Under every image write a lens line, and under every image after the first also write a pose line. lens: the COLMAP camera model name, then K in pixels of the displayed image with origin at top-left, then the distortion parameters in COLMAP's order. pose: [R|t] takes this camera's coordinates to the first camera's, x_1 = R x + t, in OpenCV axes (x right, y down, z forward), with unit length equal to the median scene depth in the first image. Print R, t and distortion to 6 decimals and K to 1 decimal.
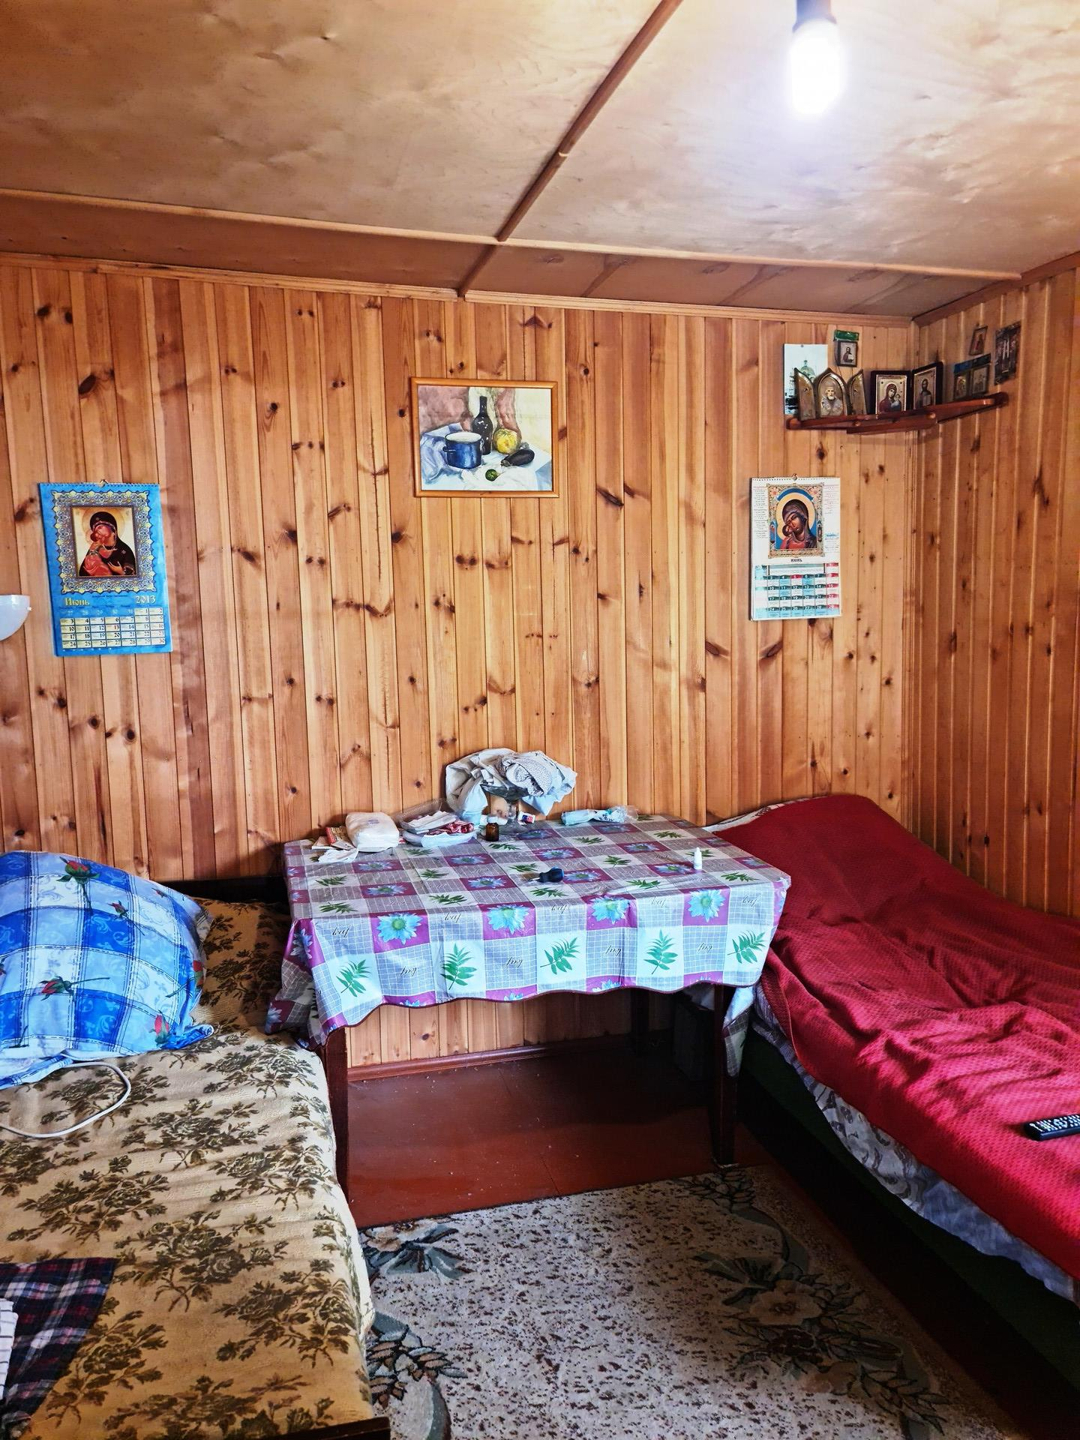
lens RADIAL K [[1042.7, 0, 557.9], [0, 1042.7, 730.2], [0, 0, 1]] dist [0.067187, -0.050251]
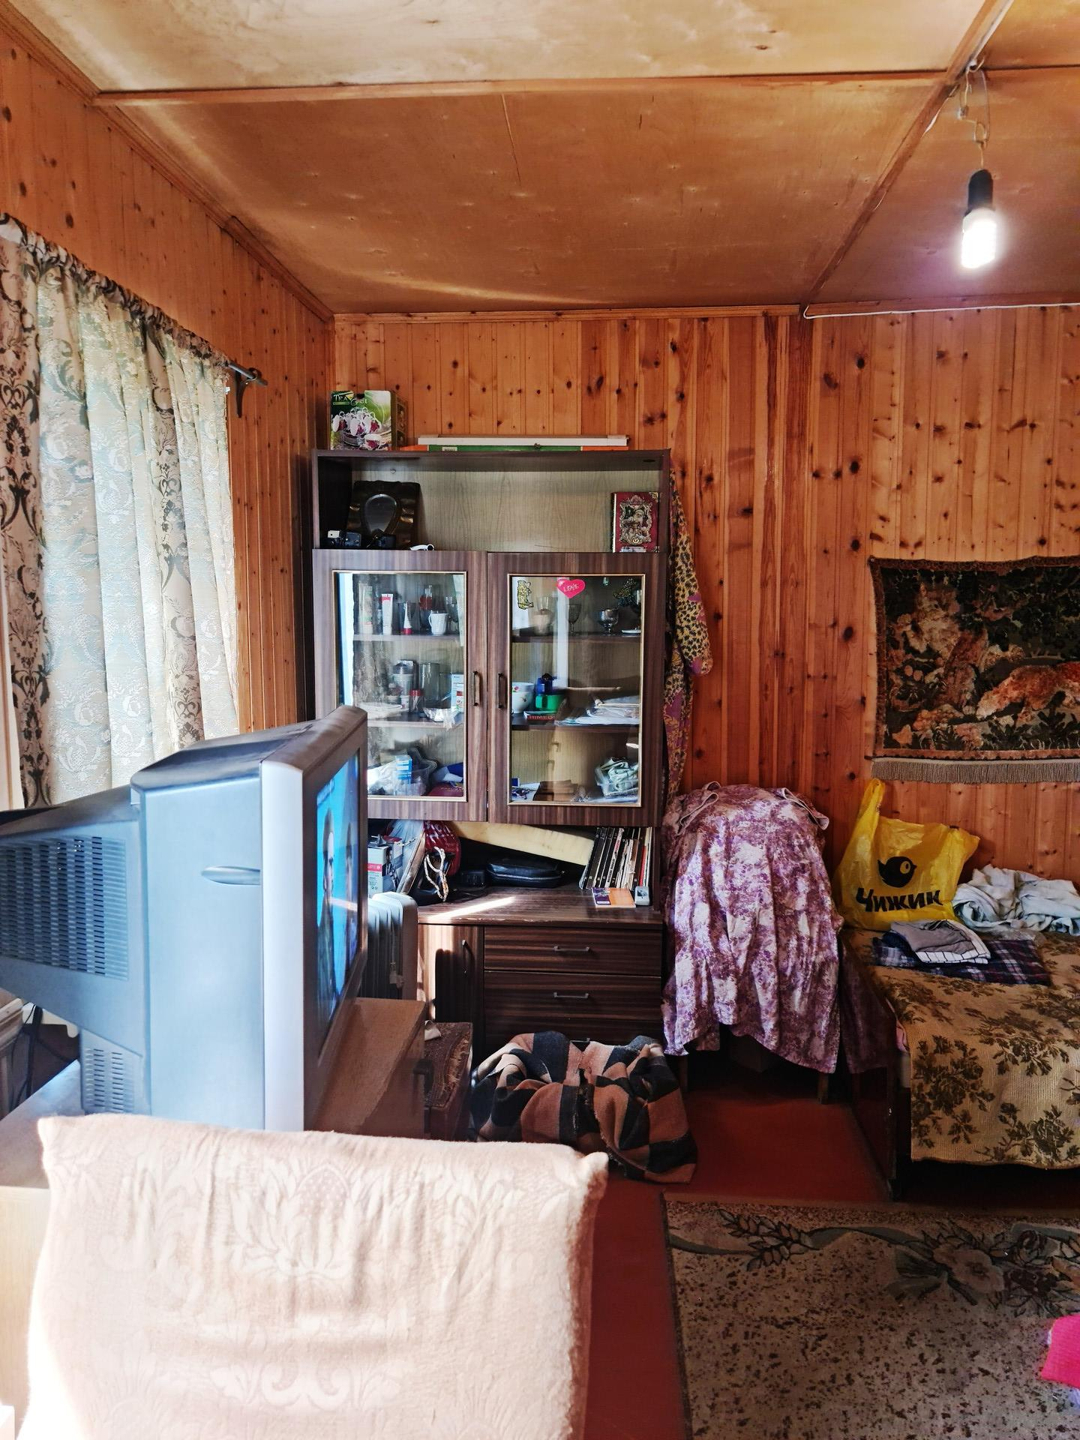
lens RADIAL K [[1042.7, 0, 537.0], [0, 1042.7, 718.3], [0, 0, 1]] dist [0.067187, -0.050251]
pose [[-0.330386, 0.113141, -0.937040, 0.788769], [-0.104740, 0.982262, 0.155531, -0.053987], [0.938016, 0.149531, -0.312676, 0.395338]]
